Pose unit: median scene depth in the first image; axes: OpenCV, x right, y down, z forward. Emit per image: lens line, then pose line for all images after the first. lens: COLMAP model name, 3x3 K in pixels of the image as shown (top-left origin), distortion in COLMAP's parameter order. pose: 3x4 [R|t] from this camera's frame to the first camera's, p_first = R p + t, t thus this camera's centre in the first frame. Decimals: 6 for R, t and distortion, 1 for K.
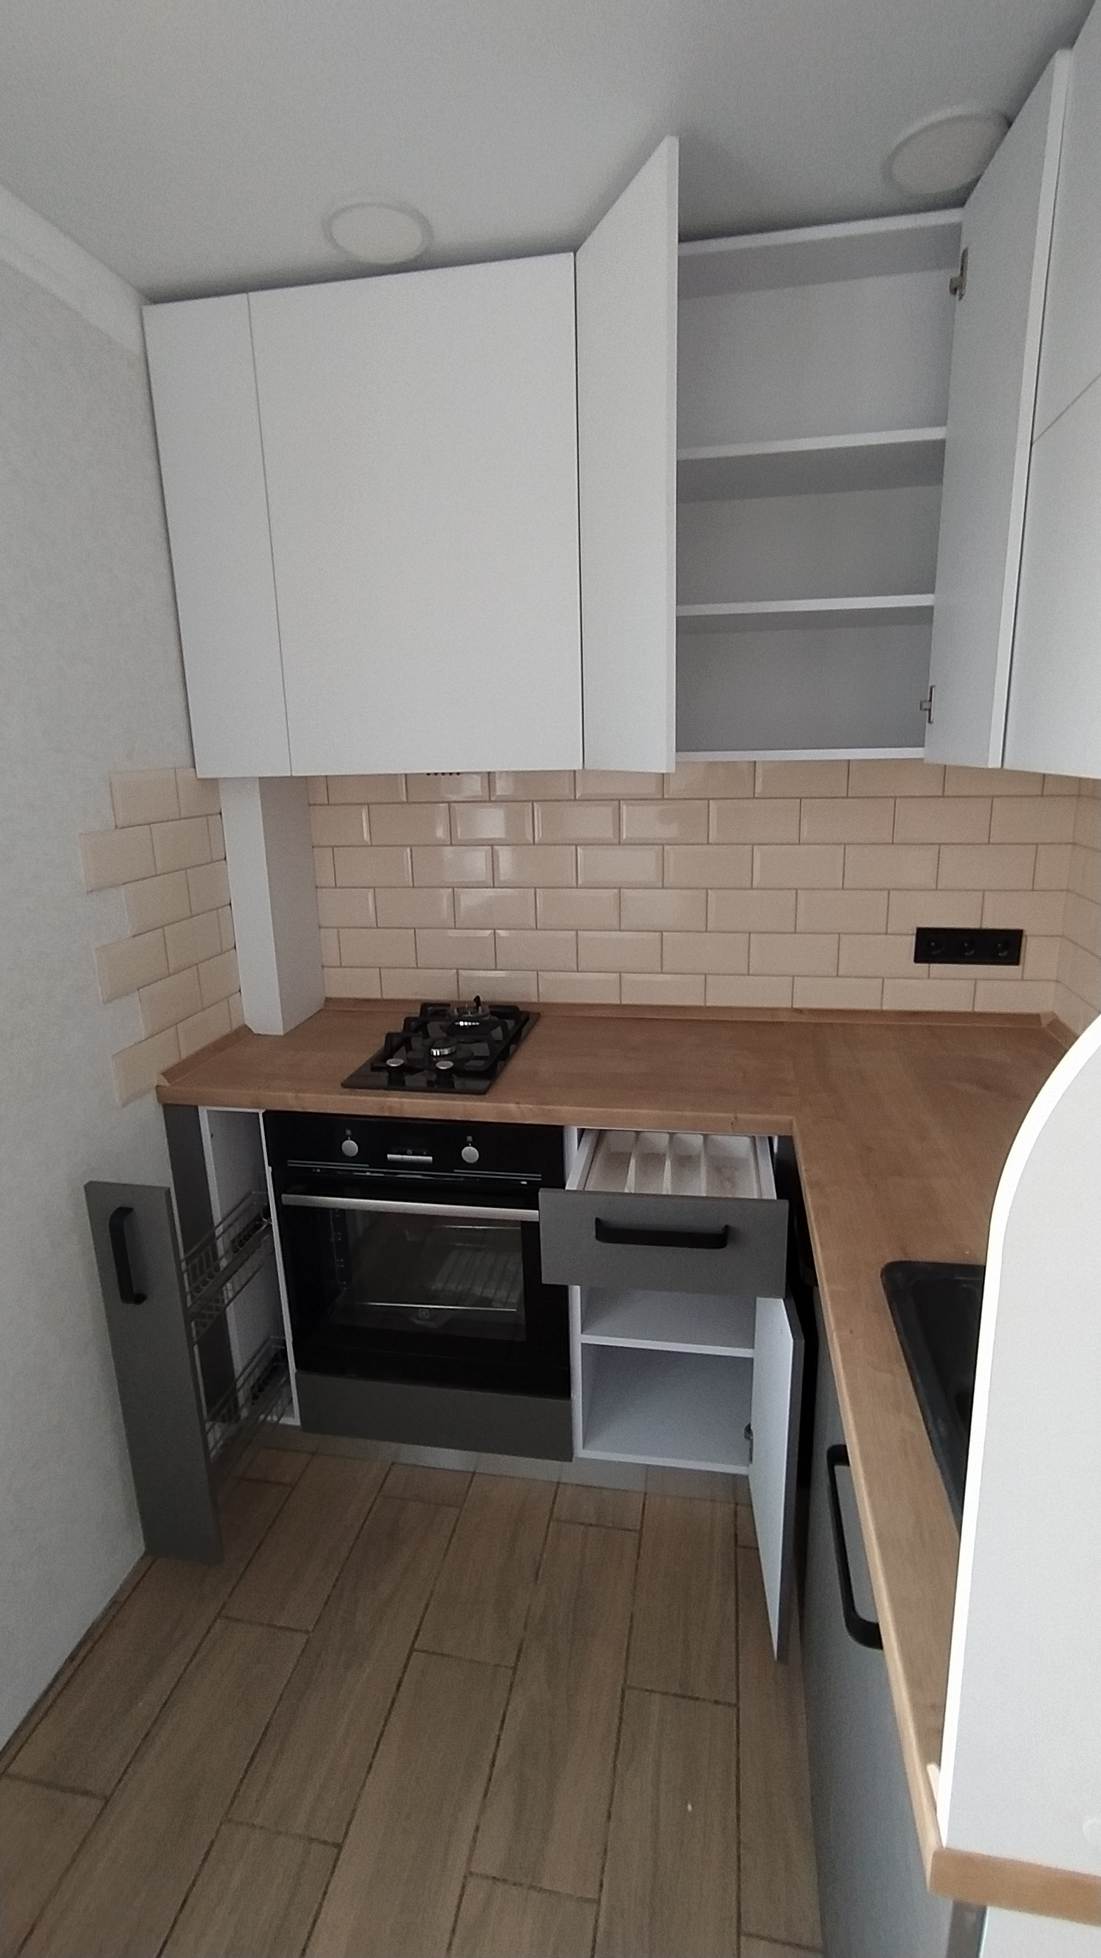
lens RADIAL K [[887.7, 0, 557.6], [0, 887.7, 974.1], [0, 0, 1]] dist [-0.025194, 0.012474]
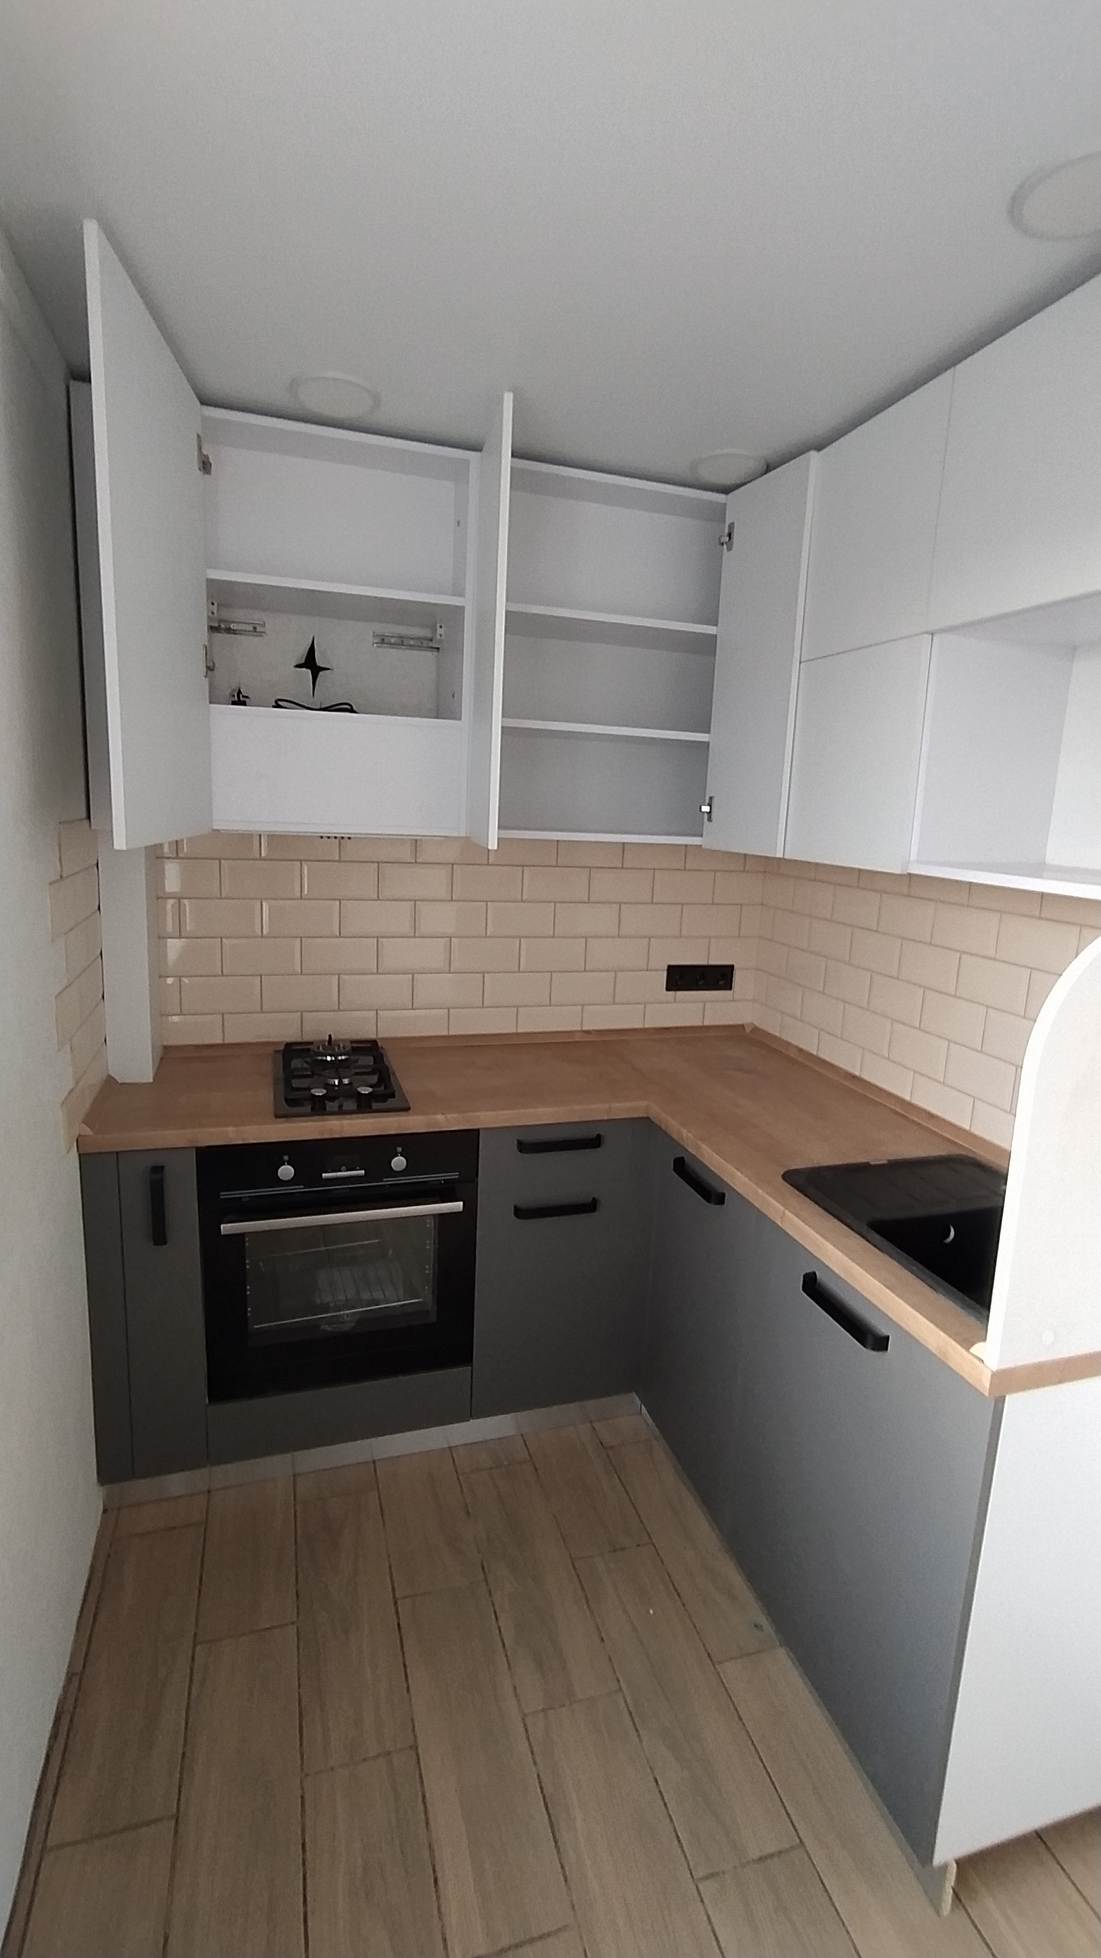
lens RADIAL K [[887.7, 0, 555.2], [0, 887.7, 980.3], [0, 0, 1]] dist [-0.025194, 0.012474]
pose [[0.880339, -0.025751, 0.473645, -0.423798], [0.050880, 0.997891, -0.040316, 0.018367], [-0.471608, 0.059591, 0.879792, -0.127581]]
